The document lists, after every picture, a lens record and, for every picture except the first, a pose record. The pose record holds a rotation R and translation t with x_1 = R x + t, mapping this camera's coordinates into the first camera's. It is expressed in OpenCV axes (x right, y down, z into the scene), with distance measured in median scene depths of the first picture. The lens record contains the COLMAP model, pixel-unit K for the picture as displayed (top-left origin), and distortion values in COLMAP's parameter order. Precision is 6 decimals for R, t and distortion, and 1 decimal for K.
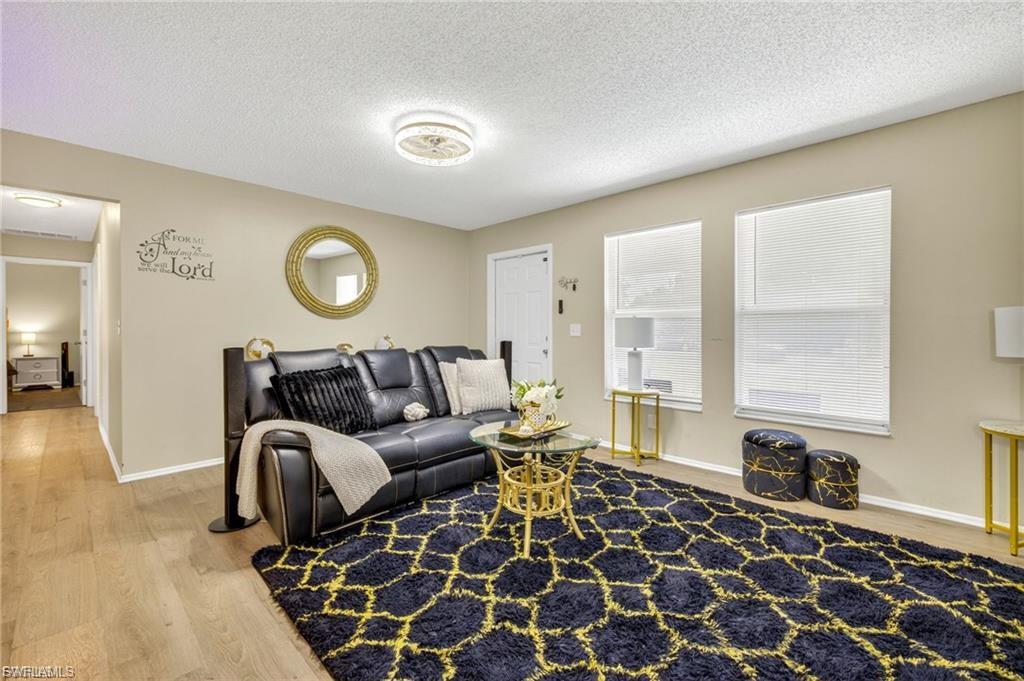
lens RADIAL K [[427.6, 0, 510.8], [0, 427.6, 334.0], [0, 0, 1]] dist [0.005758, -0.001259]
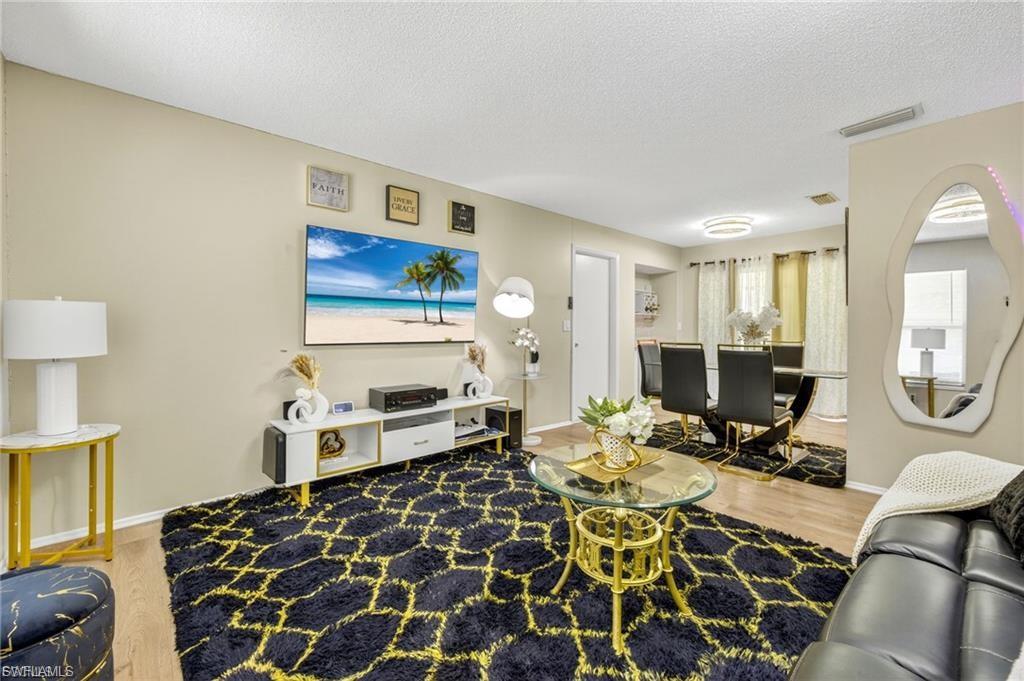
lens RADIAL K [[427.6, 0, 523.6], [0, 427.6, 327.1], [0, 0, 1]] dist [0.005758, -0.001259]
pose [[-0.999340, 0.001970, 0.036267, 0.145337], [0.002002, 0.999998, 0.000854, -0.007227], [-0.036265, 0.000926, -0.999342, 1.337141]]
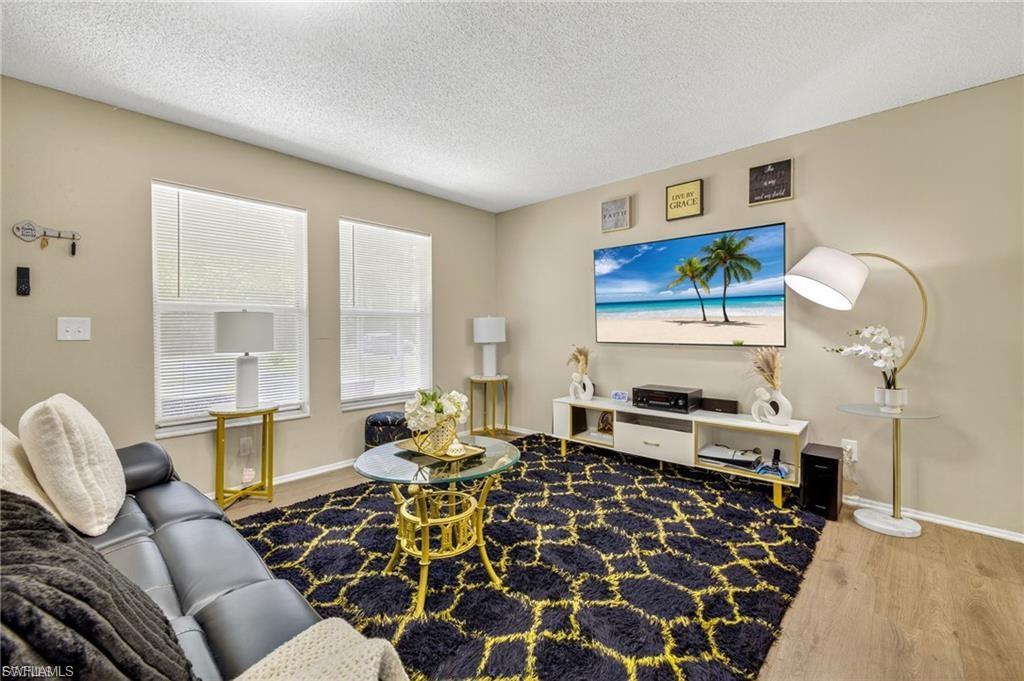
lens RADIAL K [[427.6, 0, 508.9], [0, 427.6, 336.2], [0, 0, 1]] dist [0.005758, -0.001259]
pose [[-0.031218, -0.013366, 0.999423, -0.586464], [0.007605, 0.999878, 0.013610, -0.003976], [-0.999484, 0.008026, -0.031113, 0.683233]]
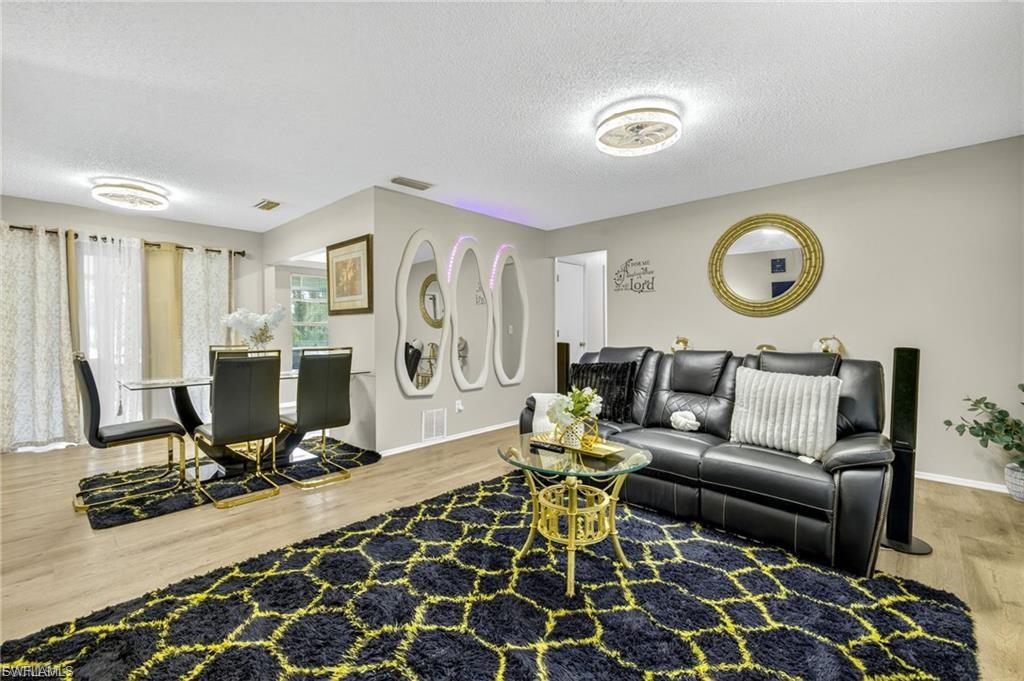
lens RADIAL K [[427.6, 0, 511.0], [0, 427.6, 339.0], [0, 0, 1]] dist [0.005758, -0.001259]
pose [[0.029499, 0.019087, -0.999383, 0.703886], [-0.004262, 0.999811, 0.018970, -0.006310], [0.999556, 0.003699, 0.029574, 0.648509]]
